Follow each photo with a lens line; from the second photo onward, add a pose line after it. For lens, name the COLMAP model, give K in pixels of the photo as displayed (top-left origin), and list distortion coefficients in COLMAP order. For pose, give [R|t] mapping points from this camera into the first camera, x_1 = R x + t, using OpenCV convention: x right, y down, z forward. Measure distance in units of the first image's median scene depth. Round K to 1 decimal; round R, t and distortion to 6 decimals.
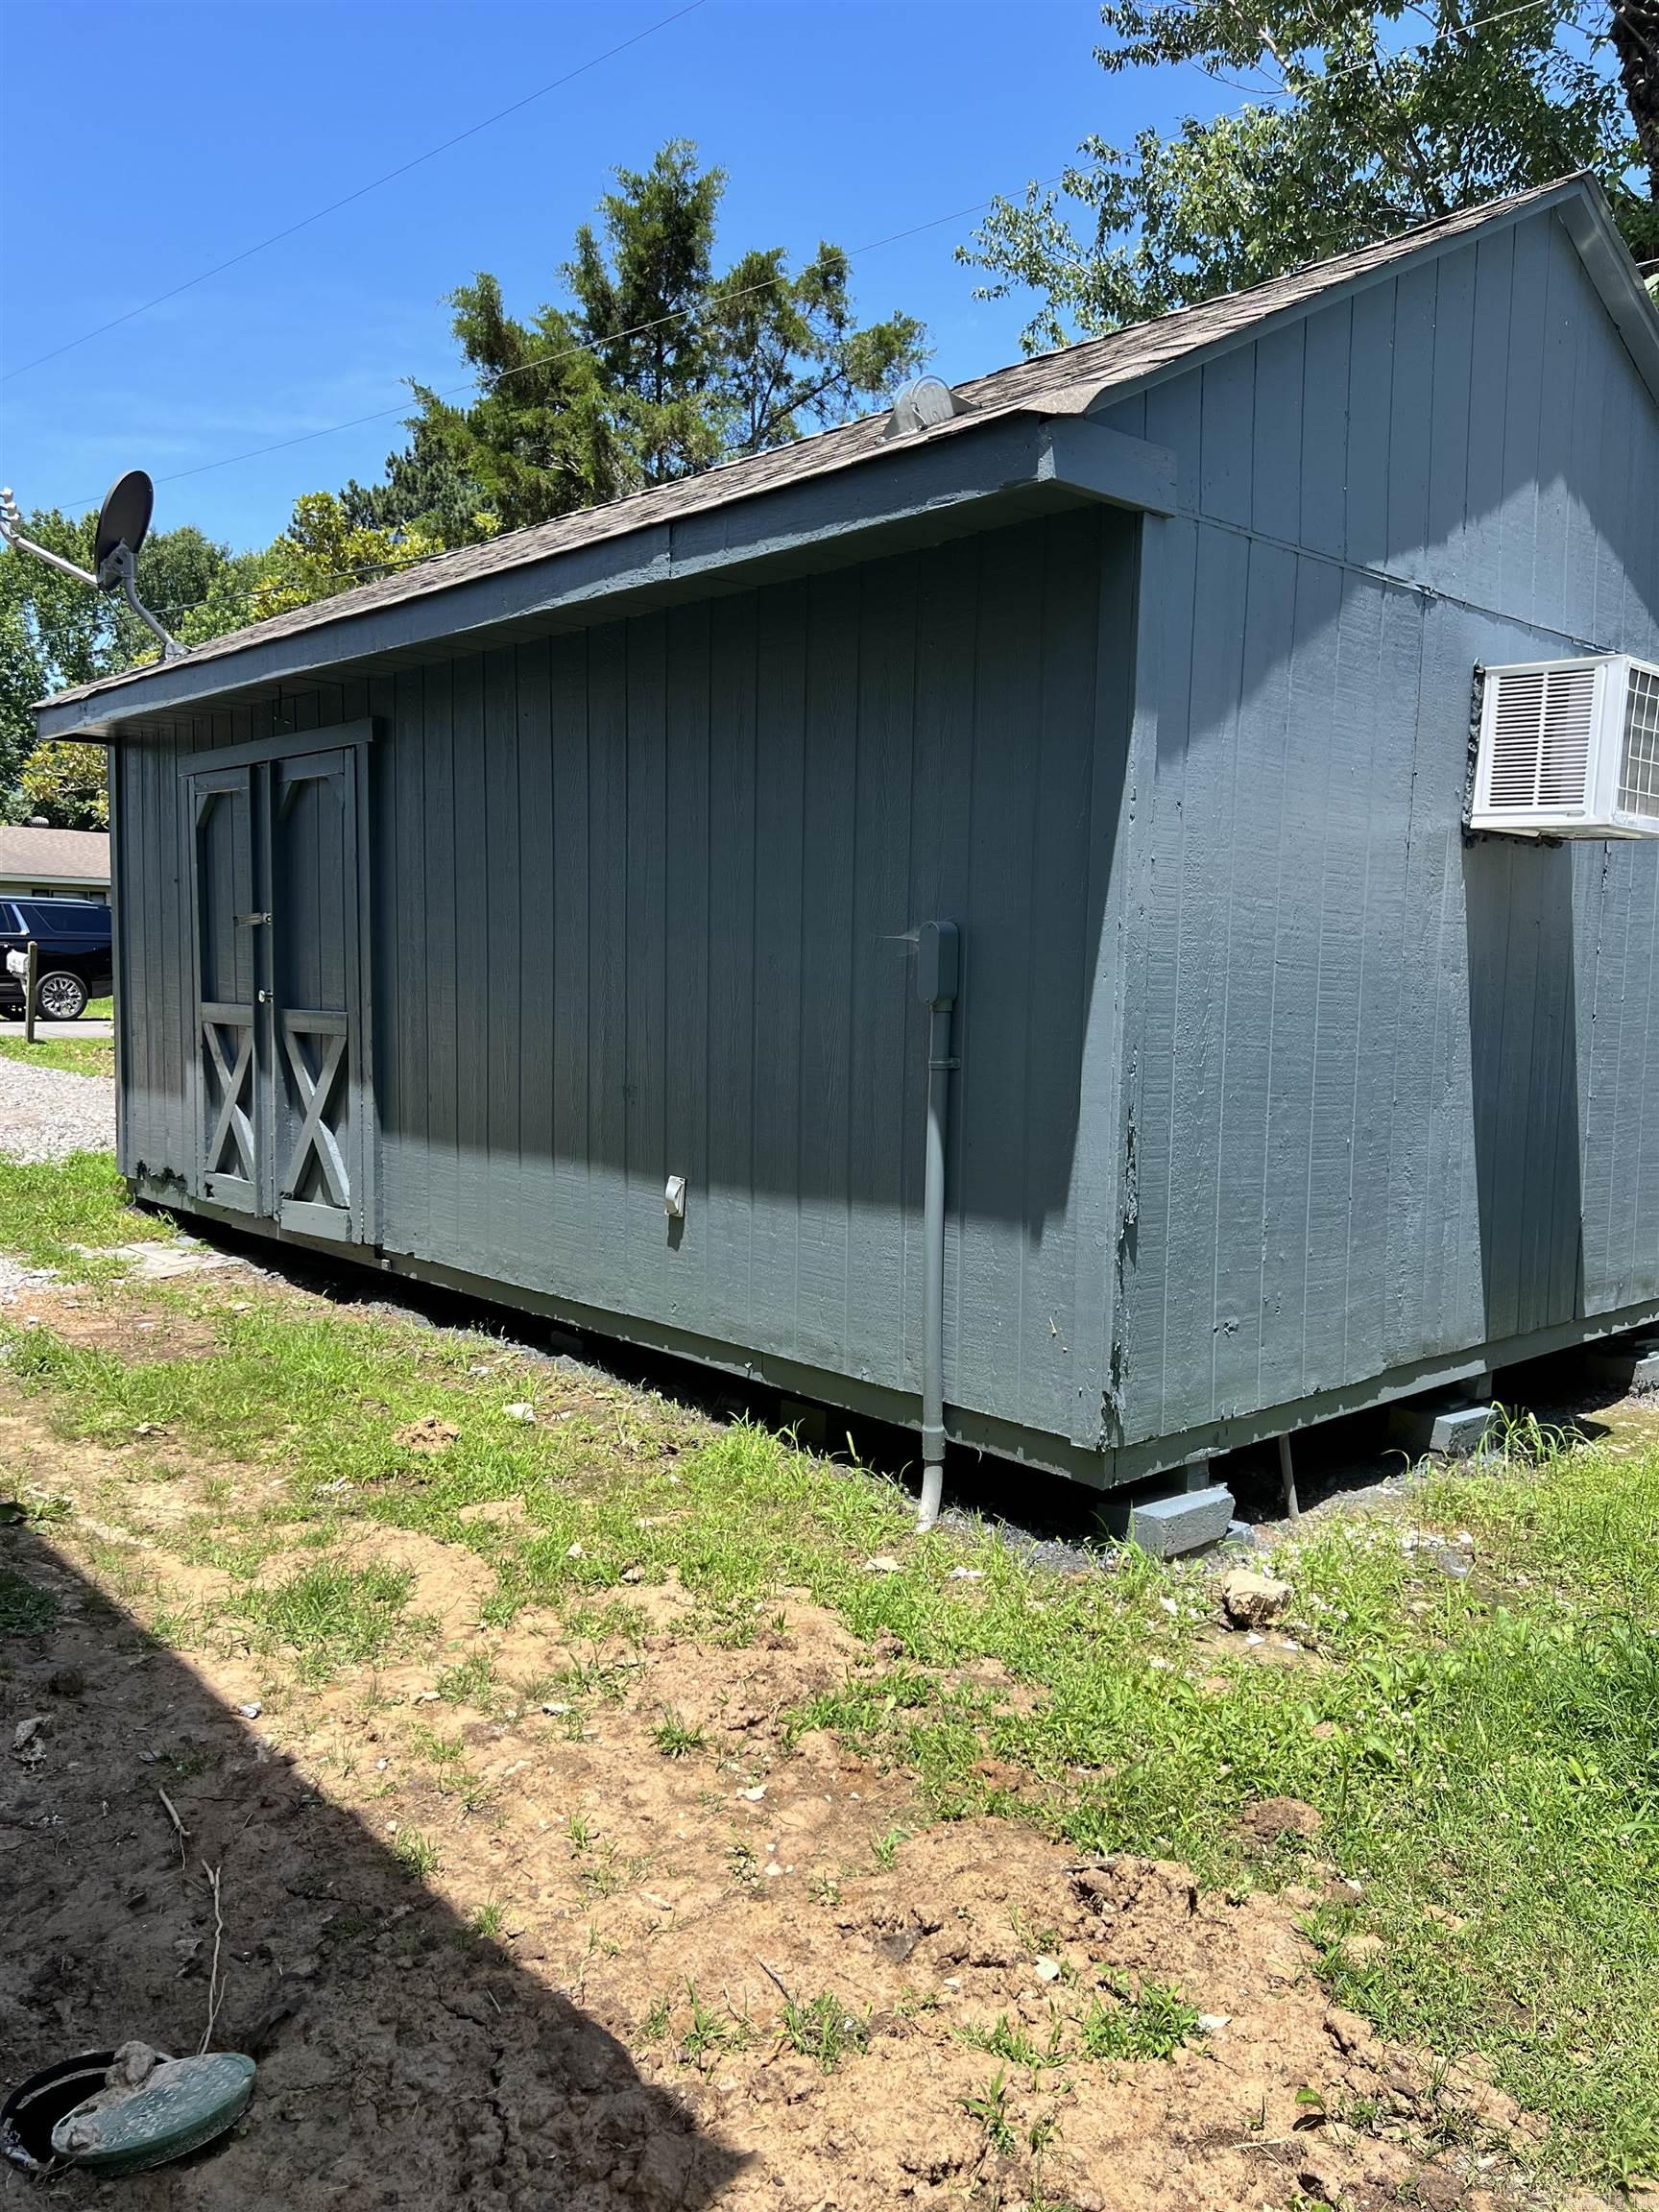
lens RADIAL K [[1669.9, 0, 829.5], [0, 1669.9, 1106.0], [0, 0, 1]] dist [0.106461, -0.127440]
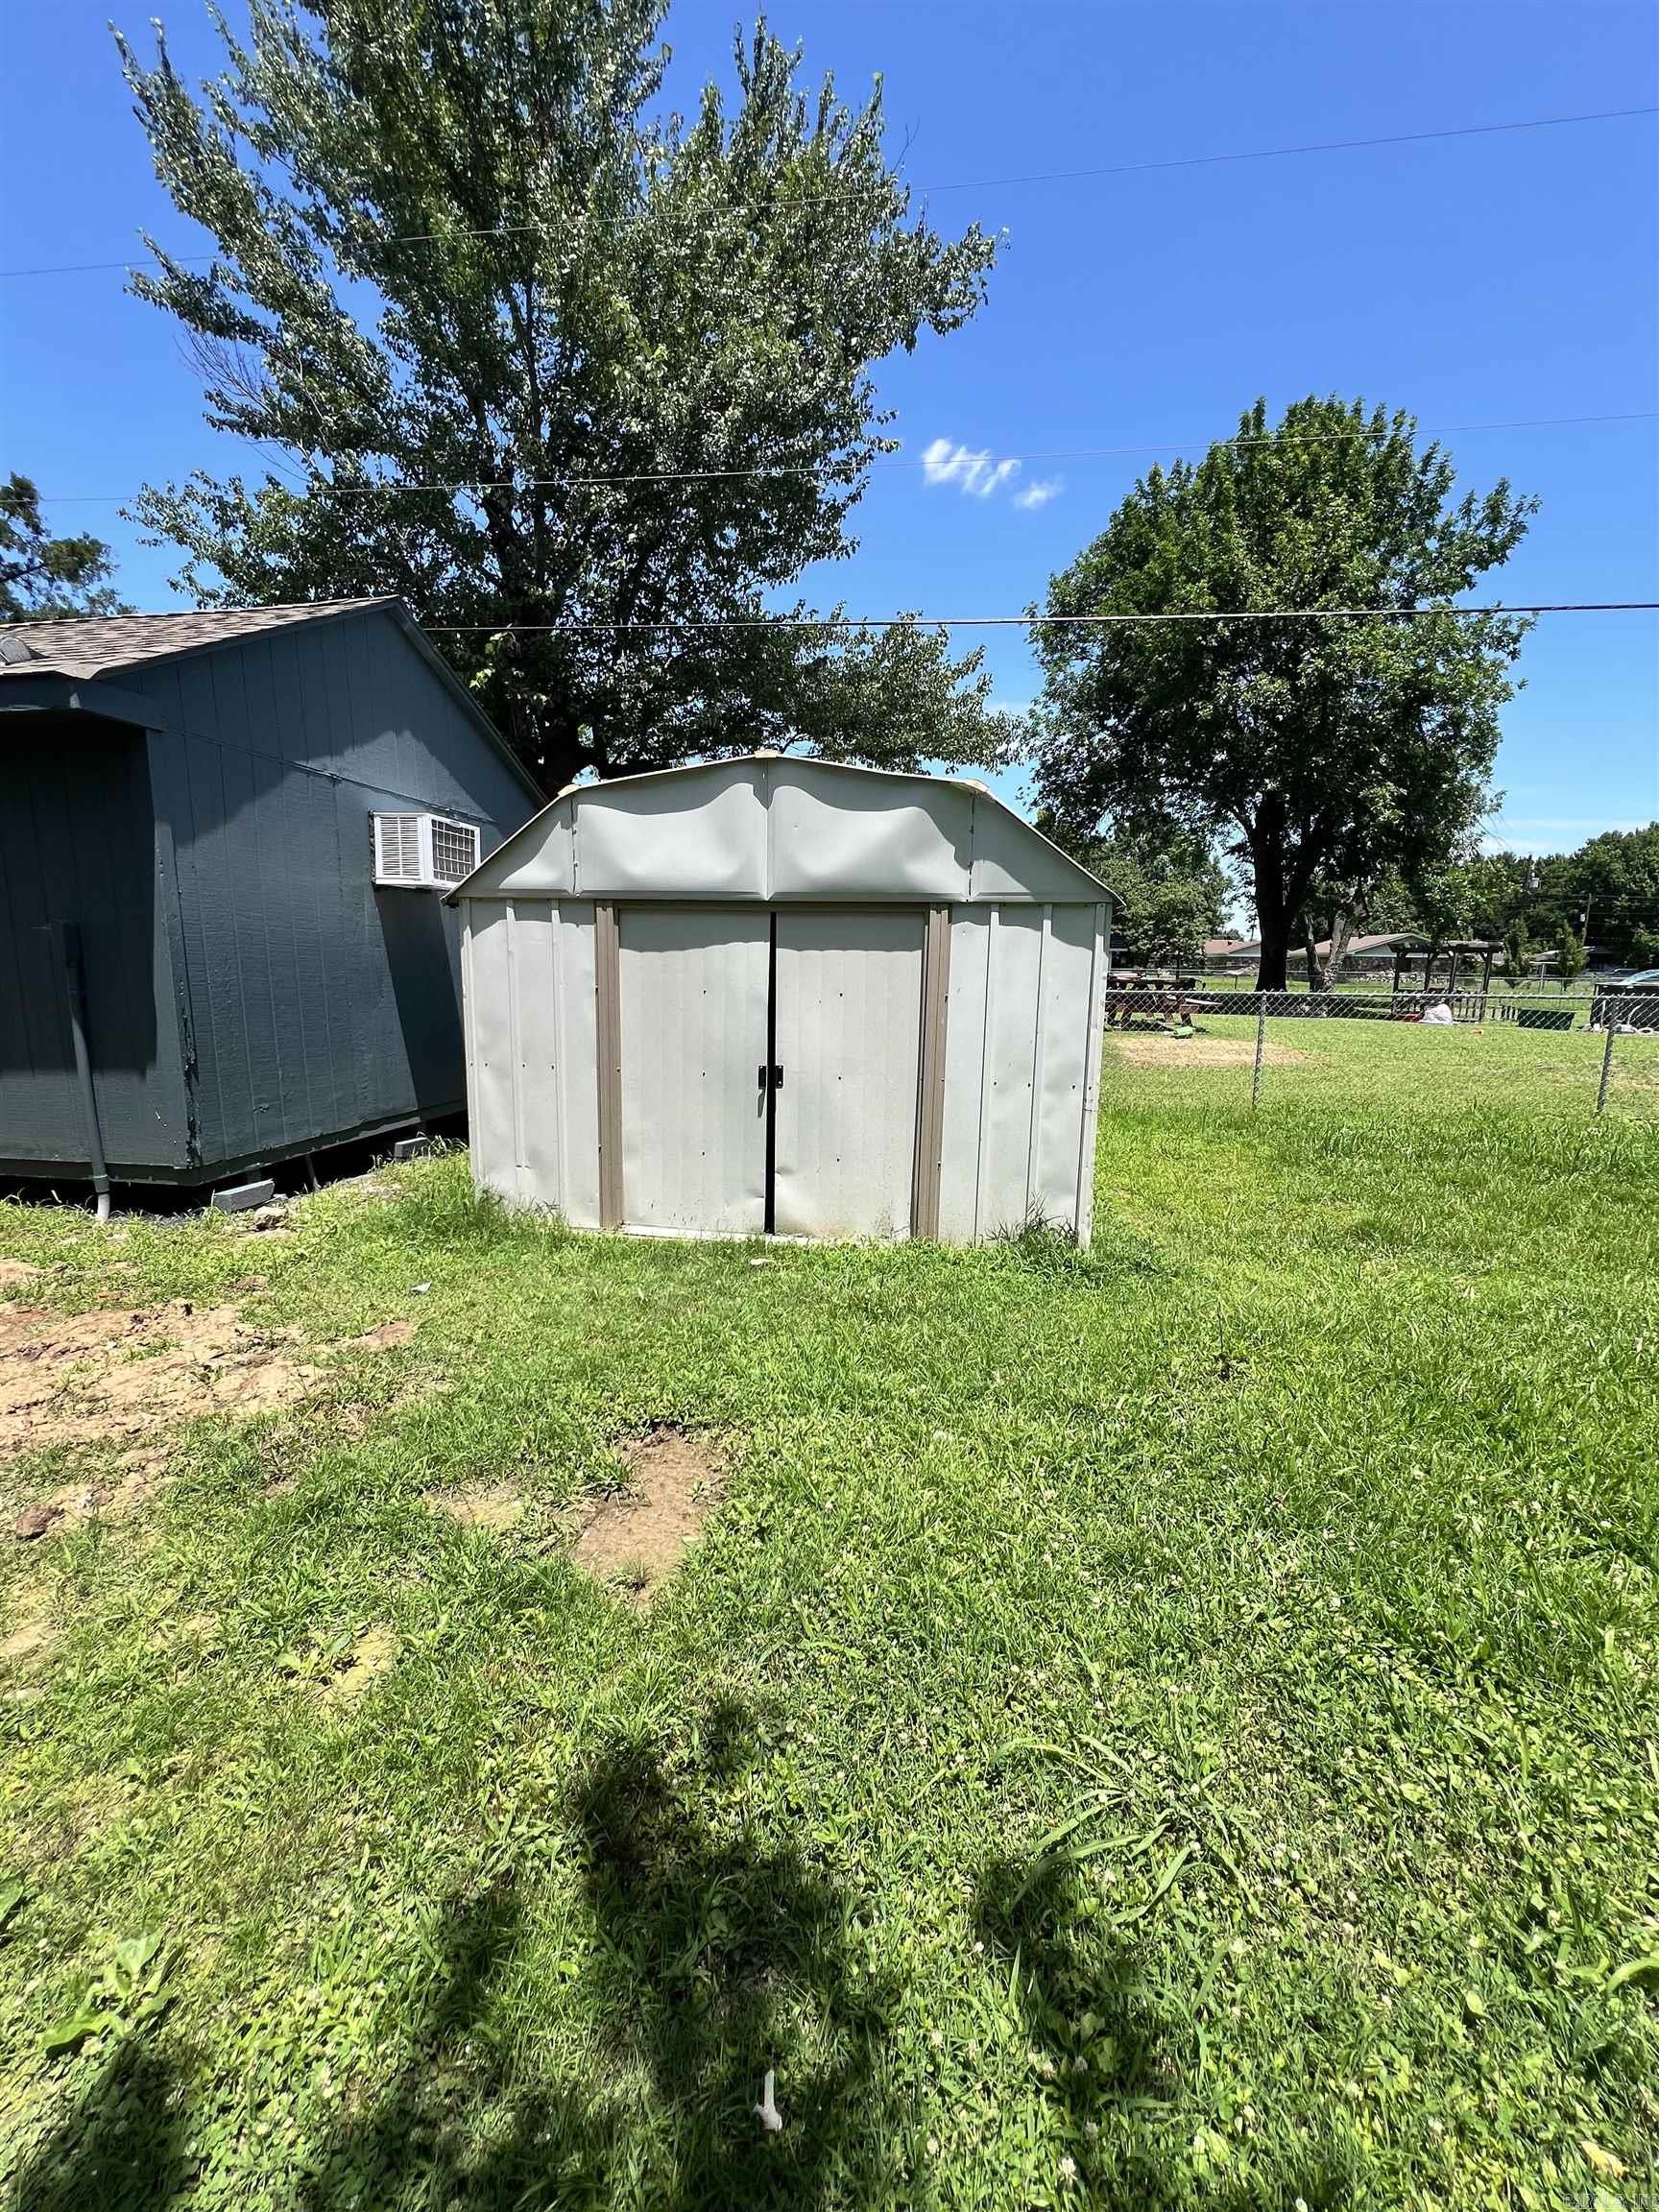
lens RADIAL K [[883.7, 0, 831.3], [0, 883.7, 1102.0], [0, 0, 1]] dist [-0.002420, 0.000965]
pose [[0.787437, -0.109963, 0.606508, 0.119513], [0.058876, 0.992878, 0.103575, 0.045169], [-0.613577, -0.045850, 0.788302, -0.364937]]
